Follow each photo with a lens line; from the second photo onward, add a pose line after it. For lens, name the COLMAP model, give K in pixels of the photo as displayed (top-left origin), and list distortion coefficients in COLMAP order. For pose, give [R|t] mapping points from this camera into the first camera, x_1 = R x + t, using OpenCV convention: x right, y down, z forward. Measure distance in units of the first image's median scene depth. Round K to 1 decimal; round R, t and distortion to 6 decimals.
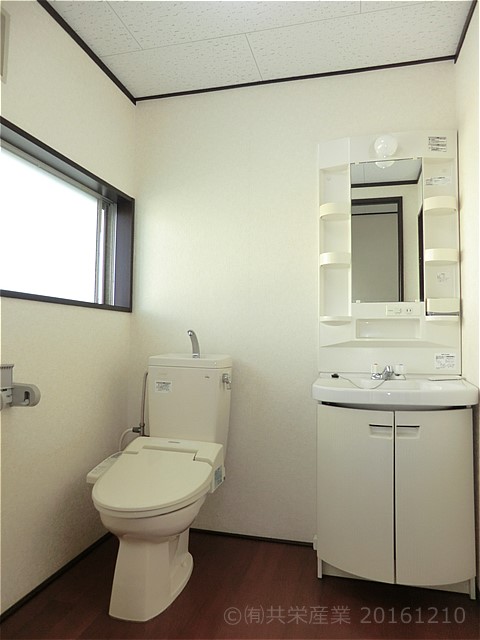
lens RADIAL K [[466.1, 0, 240.0], [0, 466.1, 320.0], [0, 0, 1]] dist [-0.095015, 0.104358]
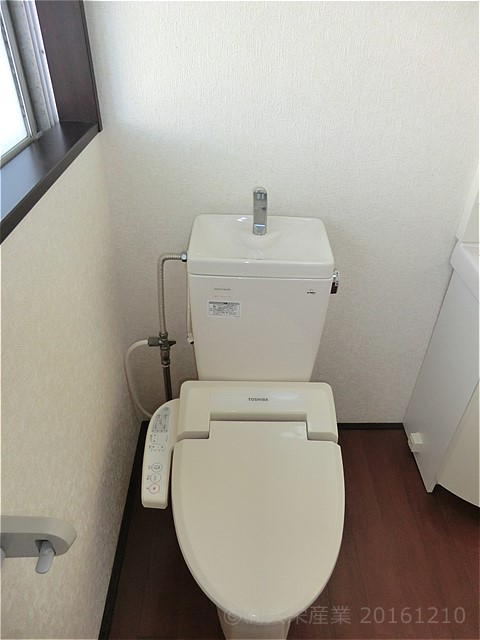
lens RADIAL K [[466.1, 0, 240.0], [0, 466.1, 320.0], [0, 0, 1]] dist [-0.095015, 0.104358]
pose [[0.964799, -0.155978, 0.211741, -0.267036], [-0.015660, 0.769630, 0.638298, -0.195216], [-0.262523, -0.619144, 0.740096, 0.593868]]
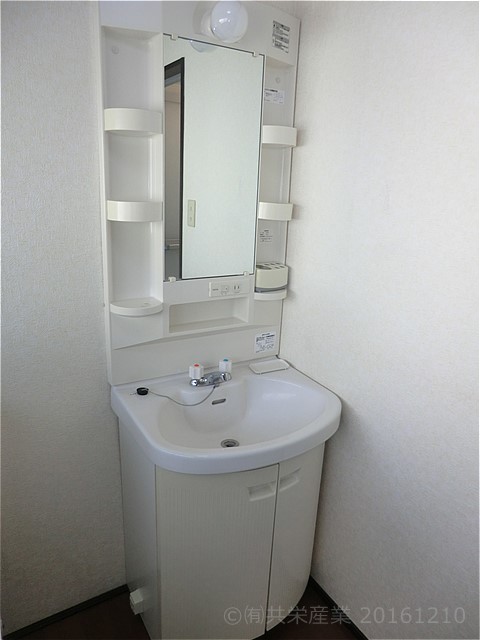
lens RADIAL K [[466.1, 0, 240.0], [0, 466.1, 320.0], [0, 0, 1]] dist [-0.095015, 0.104358]
pose [[0.684141, -0.190190, 0.704116, -0.150532], [-0.067636, 0.944698, 0.320892, -0.202035], [-0.726207, -0.267159, 0.633443, 0.505257]]
